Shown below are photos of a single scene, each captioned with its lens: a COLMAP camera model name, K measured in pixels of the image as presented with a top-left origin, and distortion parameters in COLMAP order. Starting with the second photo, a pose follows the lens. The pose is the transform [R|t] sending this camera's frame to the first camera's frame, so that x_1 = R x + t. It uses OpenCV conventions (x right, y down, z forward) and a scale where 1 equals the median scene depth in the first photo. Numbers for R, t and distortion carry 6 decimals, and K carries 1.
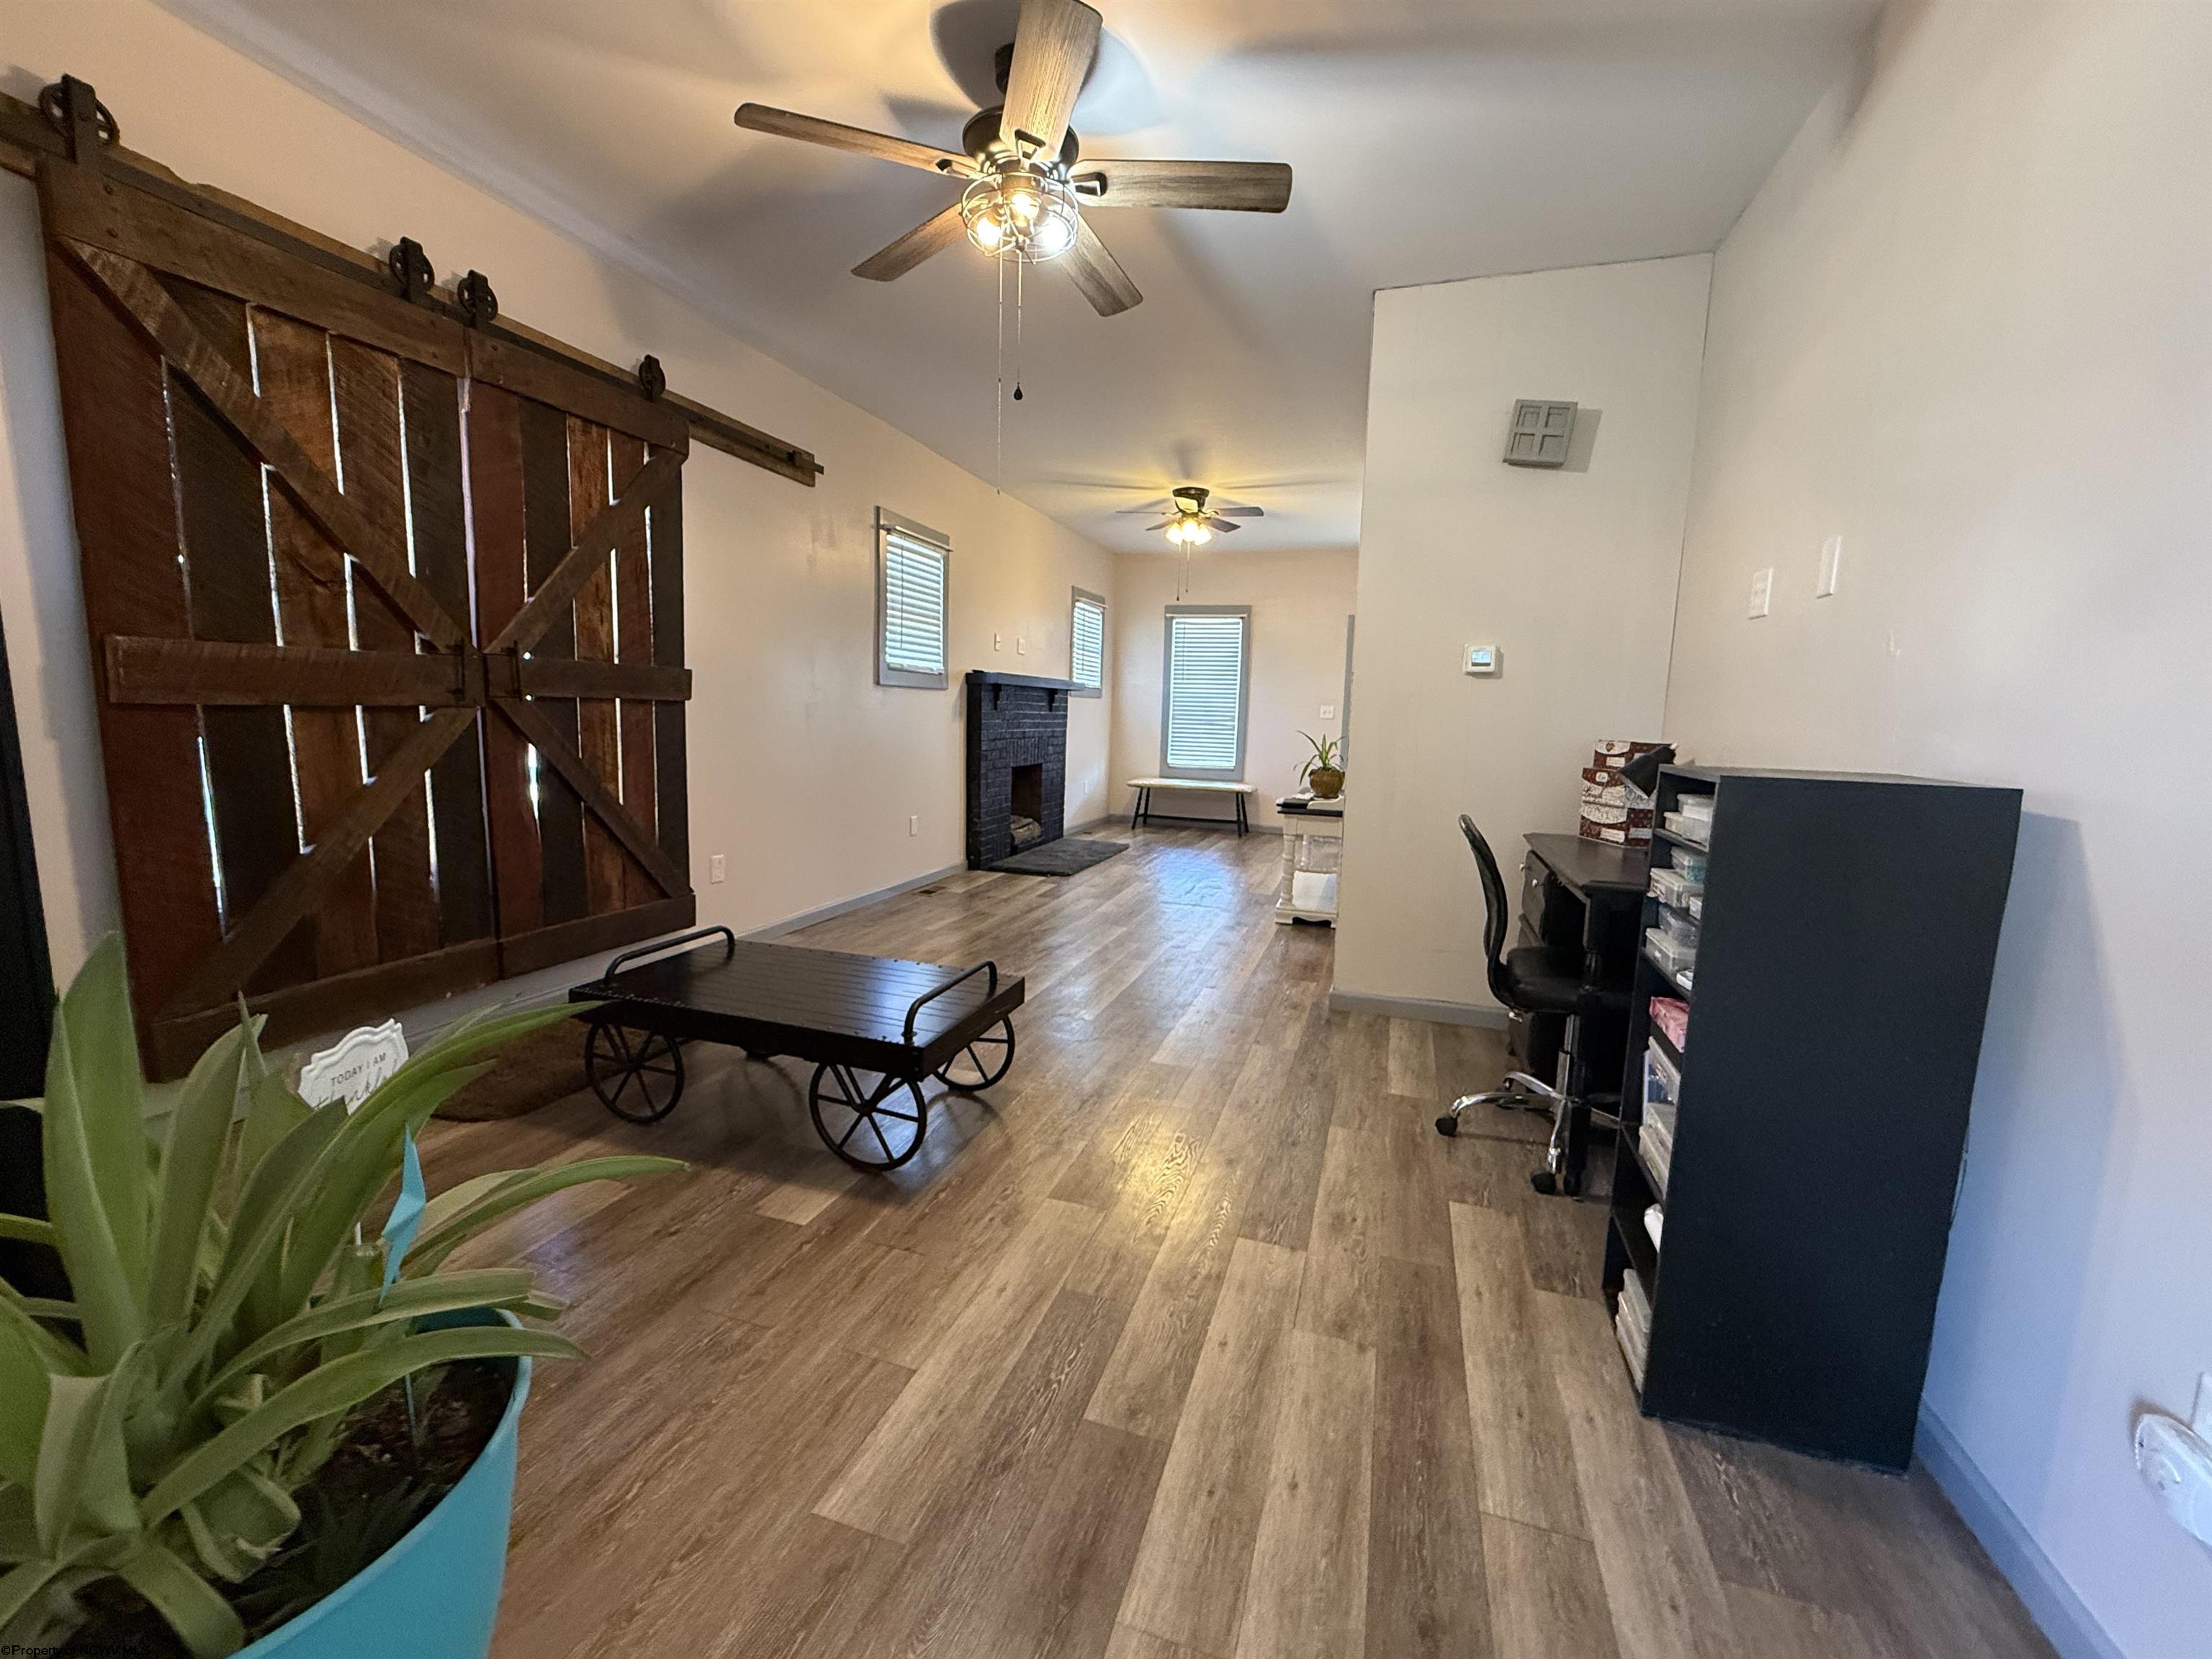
lens RADIAL K [[887.1, 0, 1106.0], [0, 887.1, 829.5], [0, 0, 1]] dist [-0.000417, 0.000126]
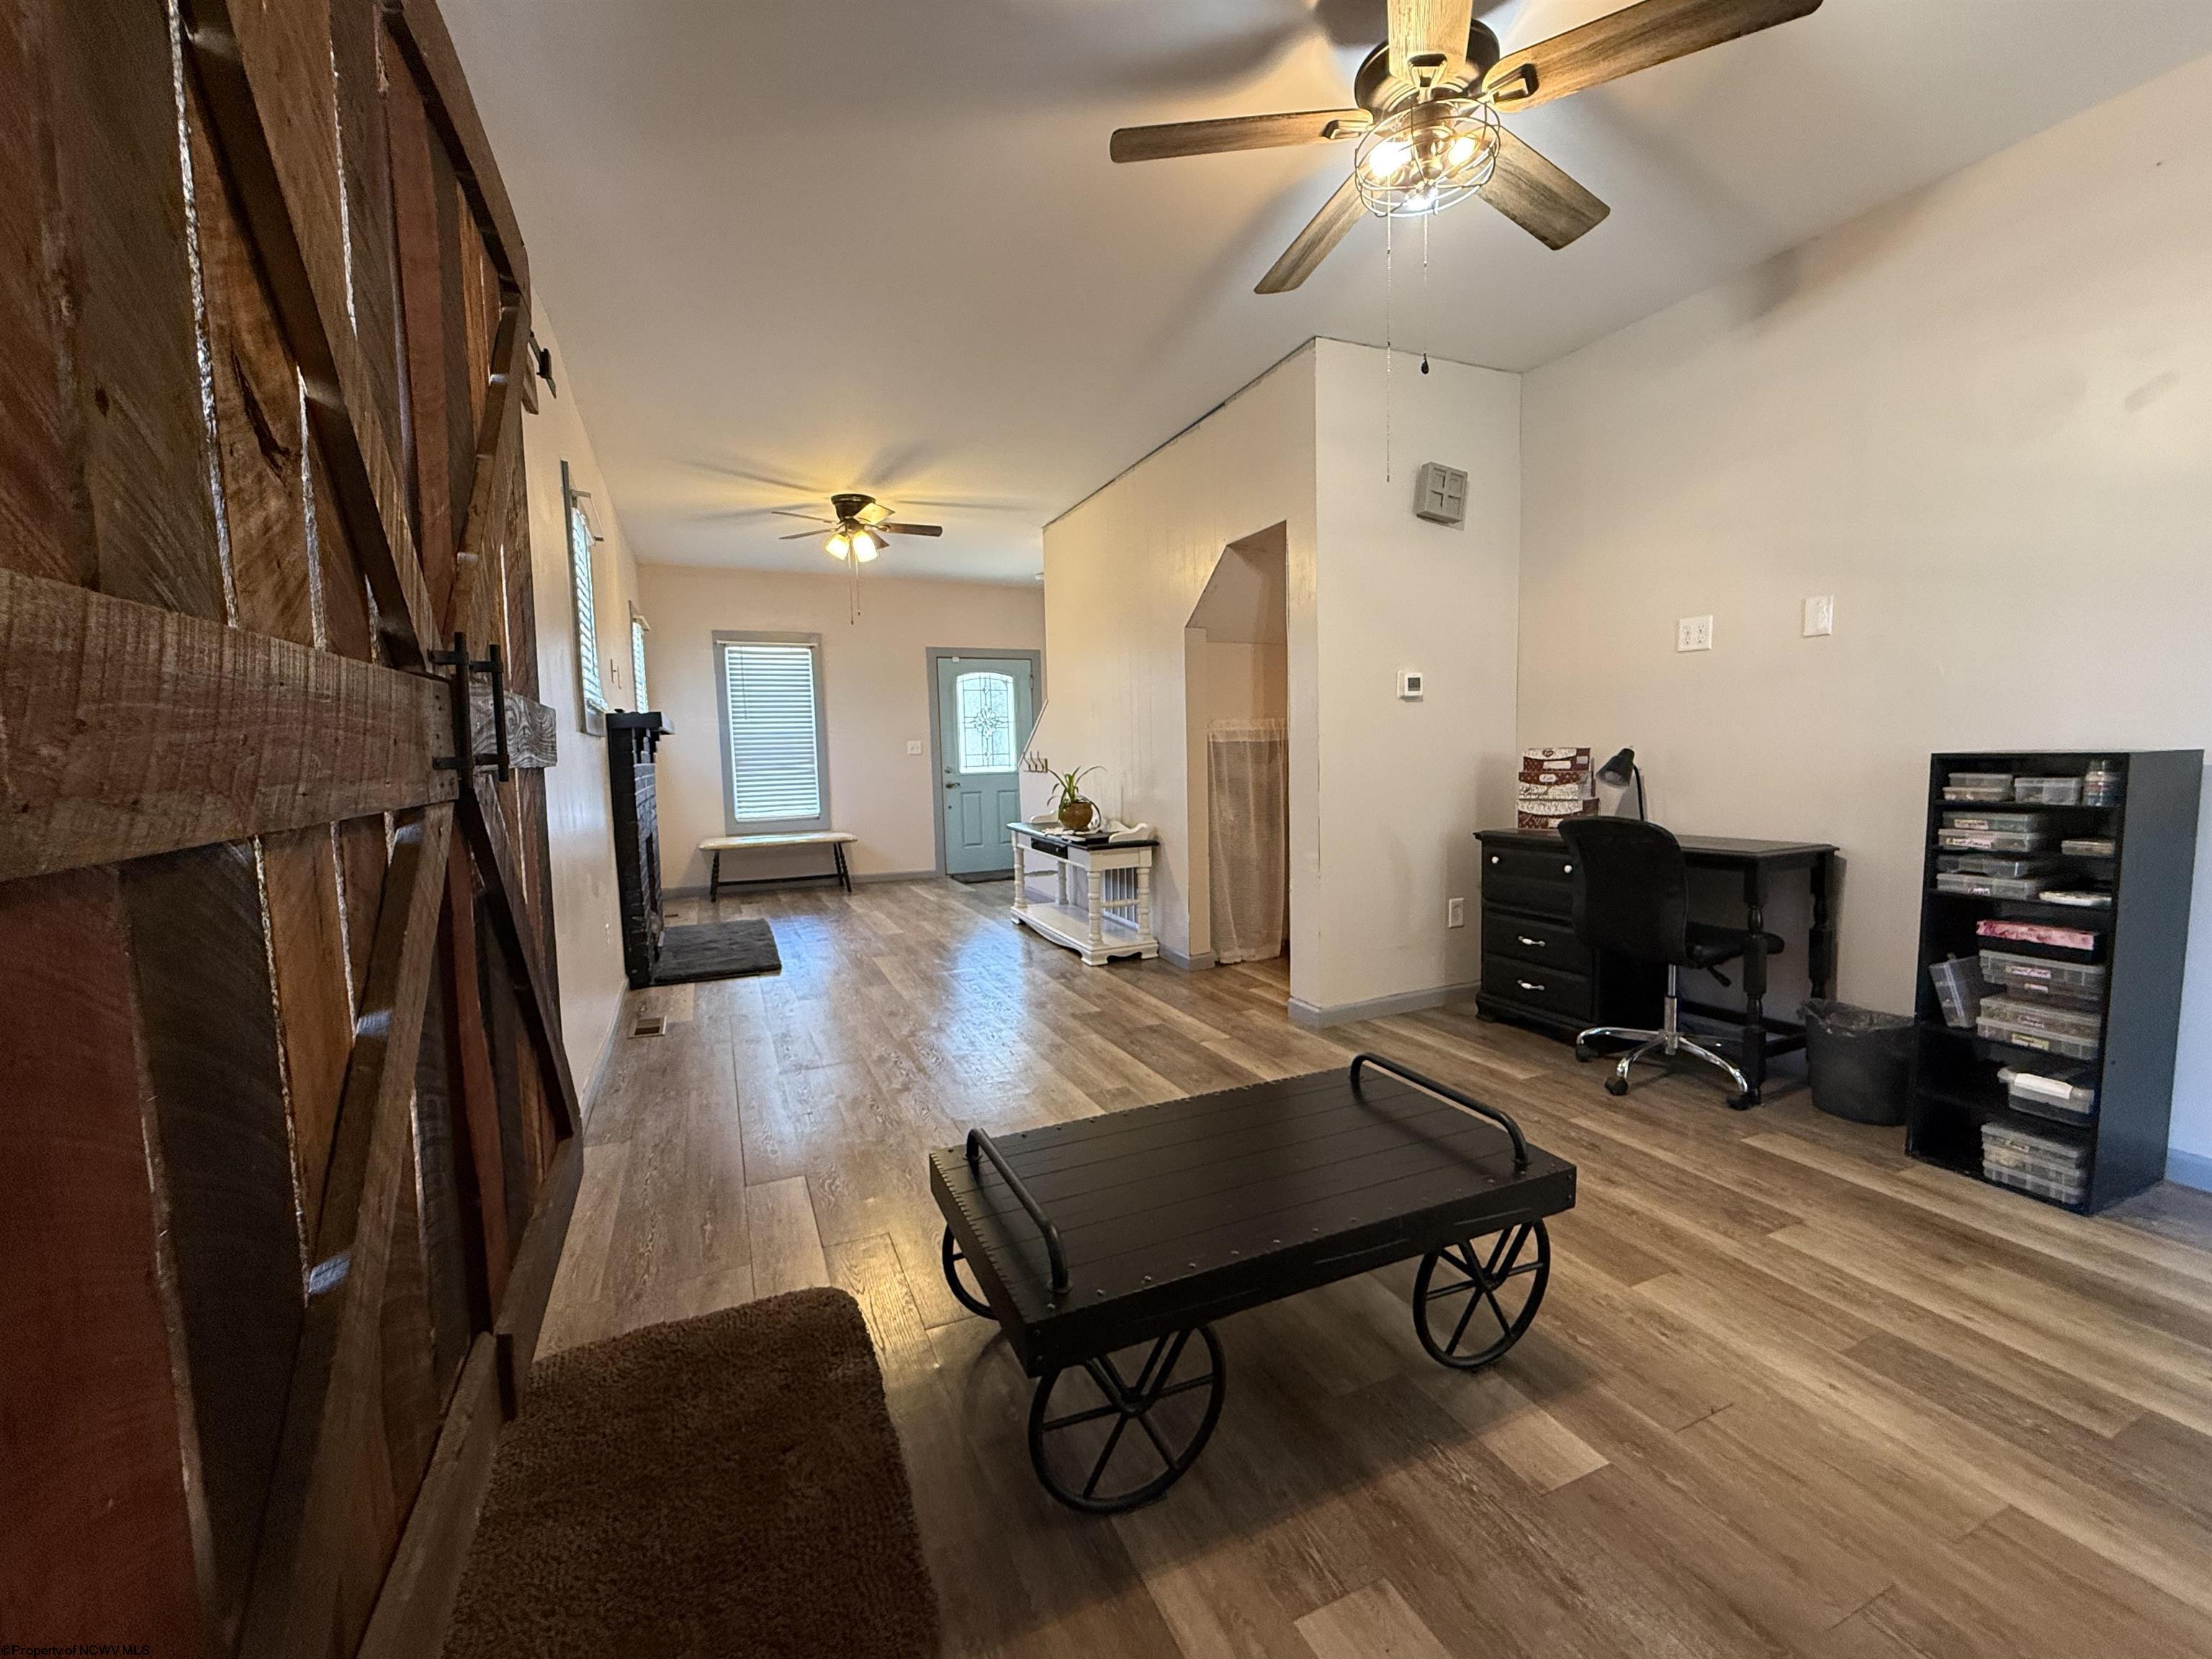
lens RADIAL K [[895.3, 0, 1098.5], [0, 895.3, 833.6], [0, 0, 1]] dist [-0.000920, -0.000189]
pose [[0.750650, -0.112552, 0.651043, -0.724867], [0.135929, 0.990612, 0.014531, -0.084949], [-0.646567, 0.077588, 0.758902, 0.461787]]
